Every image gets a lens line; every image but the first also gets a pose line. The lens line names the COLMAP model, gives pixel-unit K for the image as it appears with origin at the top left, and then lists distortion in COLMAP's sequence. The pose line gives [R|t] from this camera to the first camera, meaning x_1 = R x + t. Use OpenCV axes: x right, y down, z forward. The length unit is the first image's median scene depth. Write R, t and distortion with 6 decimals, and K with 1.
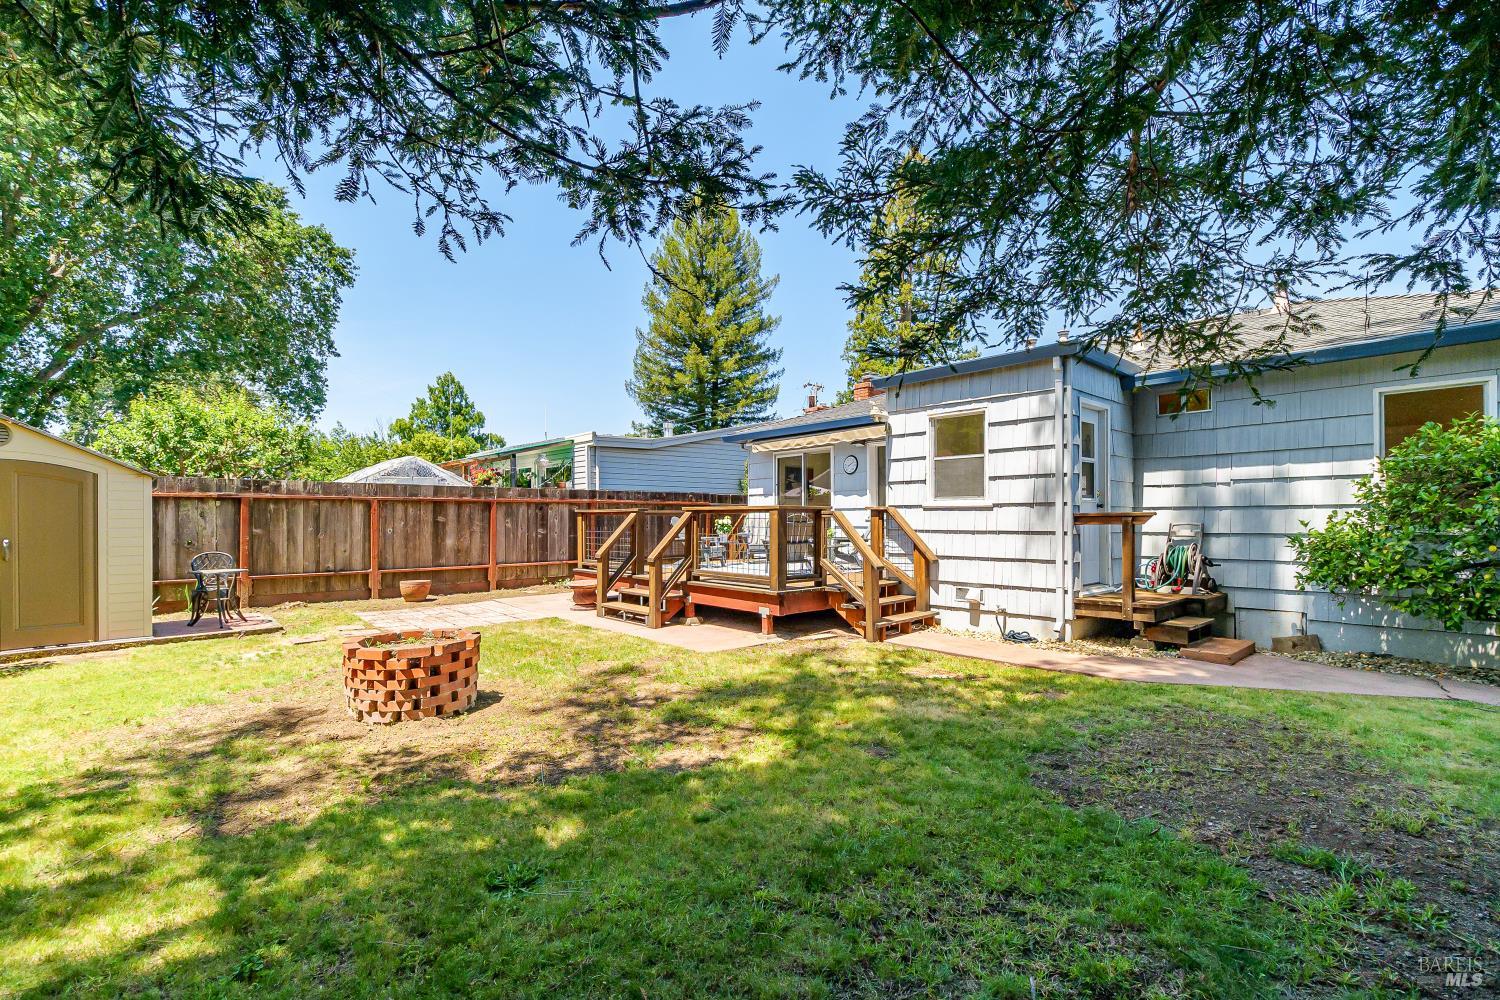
lens RADIAL K [[653.5, 0, 742.8], [0, 653.5, 512.3], [0, 0, 1]] dist [-0.004982, -0.000539]
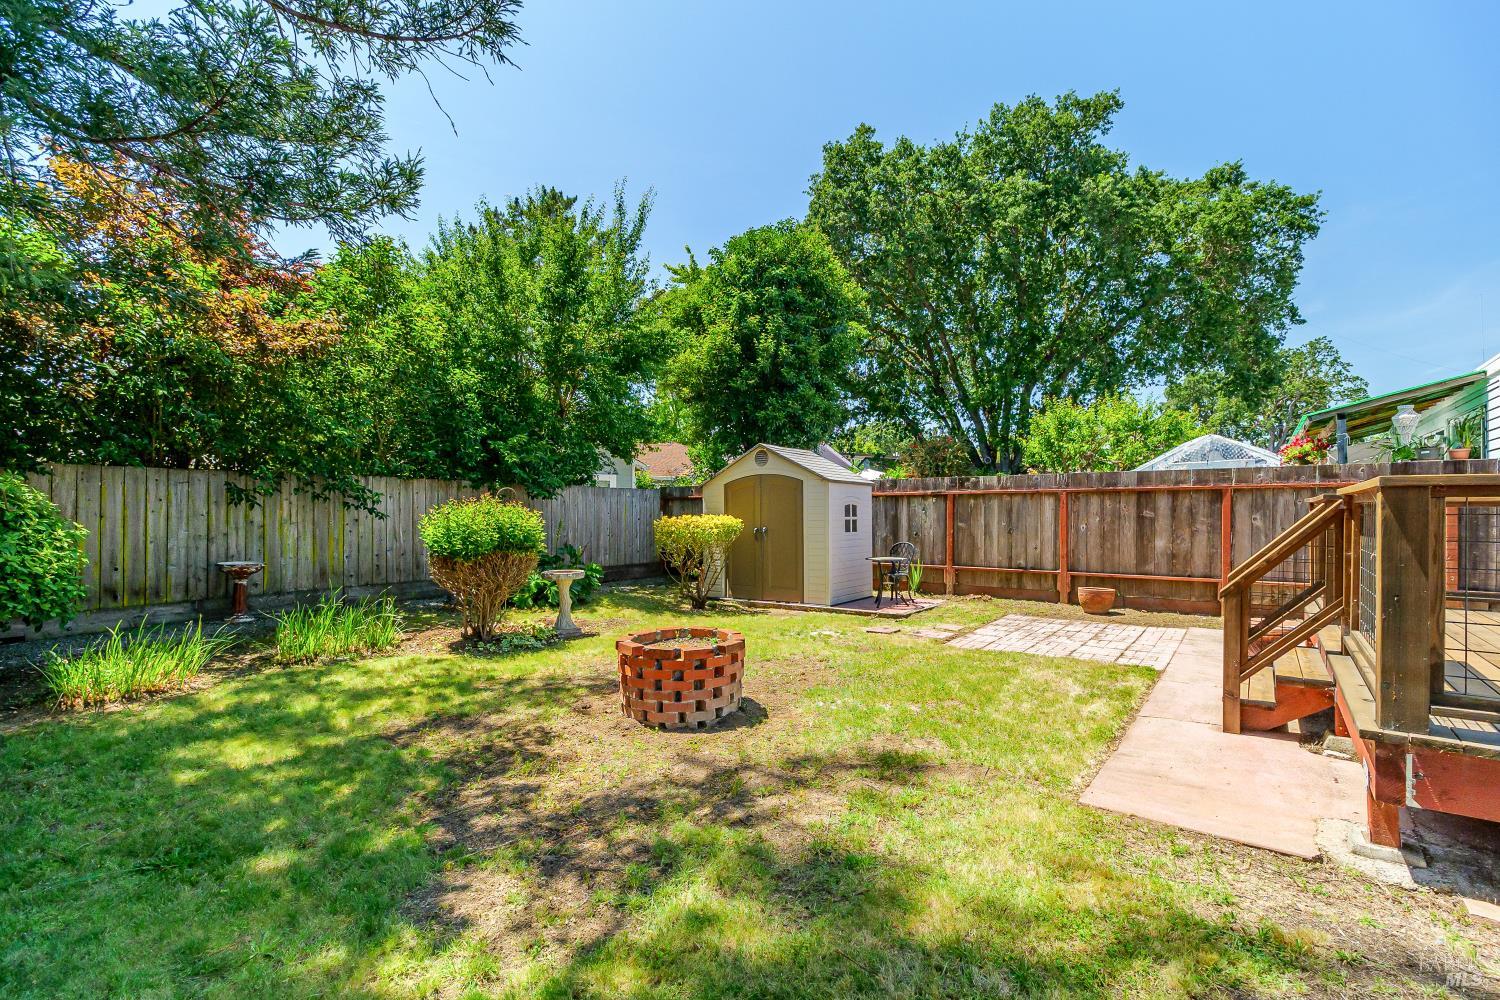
lens RADIAL K [[653.5, 0, 786.8], [0, 653.5, 510.4], [0, 0, 1]] dist [-0.004982, -0.000539]
pose [[0.218530, -0.002813, -0.975826, 0.331877], [0.011038, 0.999939, -0.000411, 0.003442], [0.975768, -0.010681, 0.218548, 0.649727]]
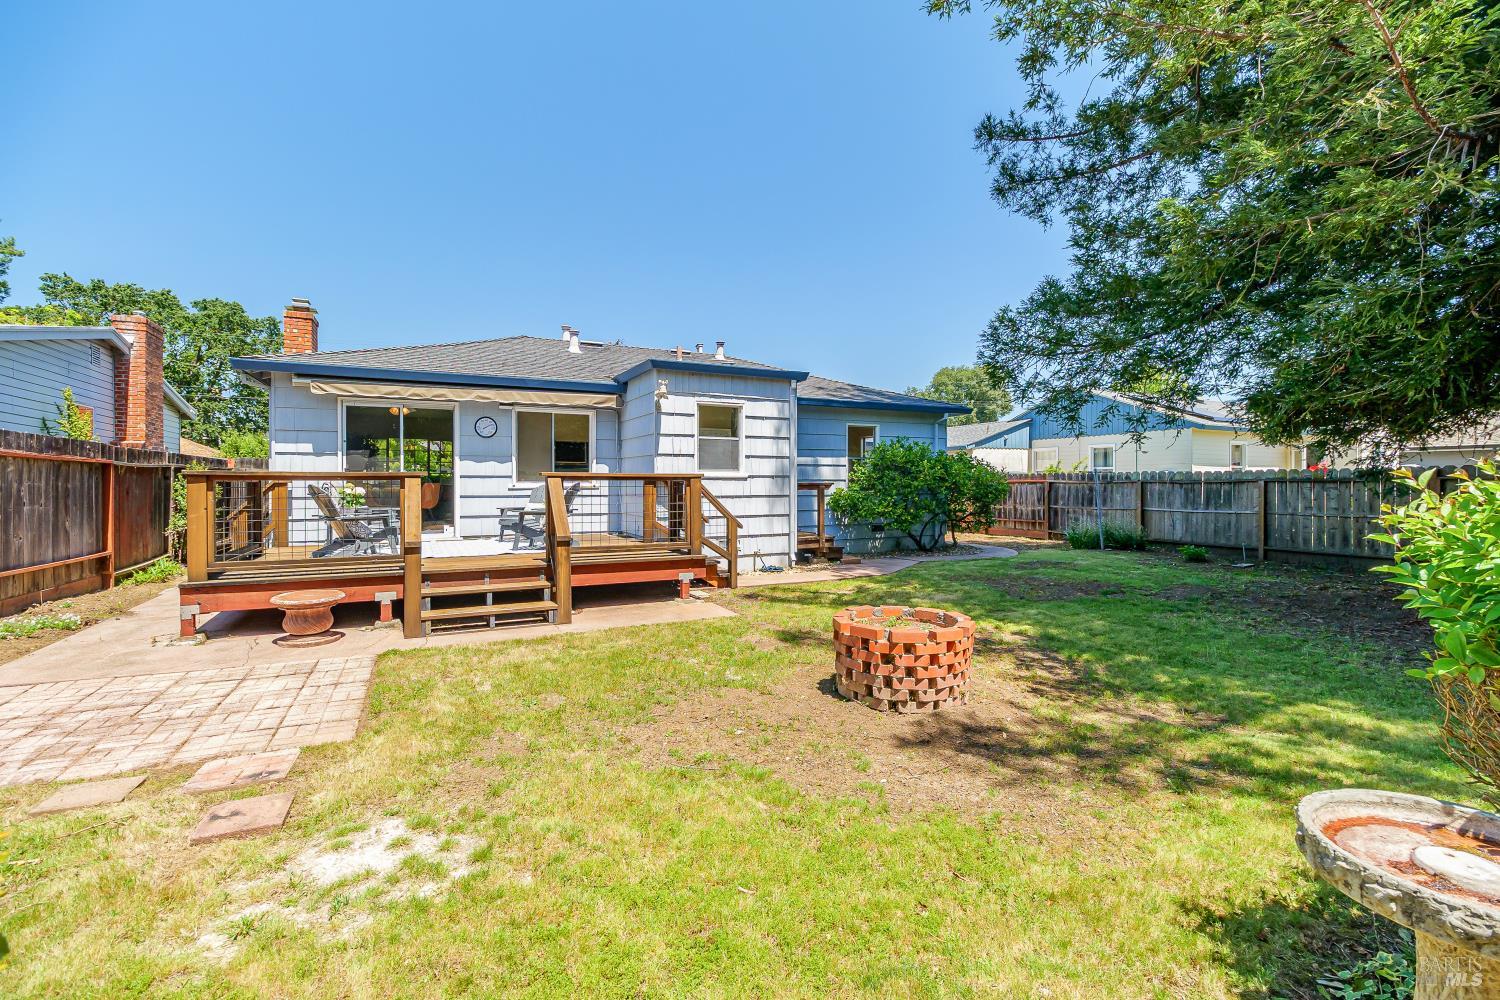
lens RADIAL K [[653.5, 0, 752.9], [0, 653.5, 488.5], [0, 0, 1]] dist [-0.004982, -0.000539]
pose [[0.281098, -0.000092, 0.959679, -0.986512], [-0.007032, 0.999973, 0.002155, 0.011430], [-0.959653, -0.007354, 0.281090, 0.652809]]
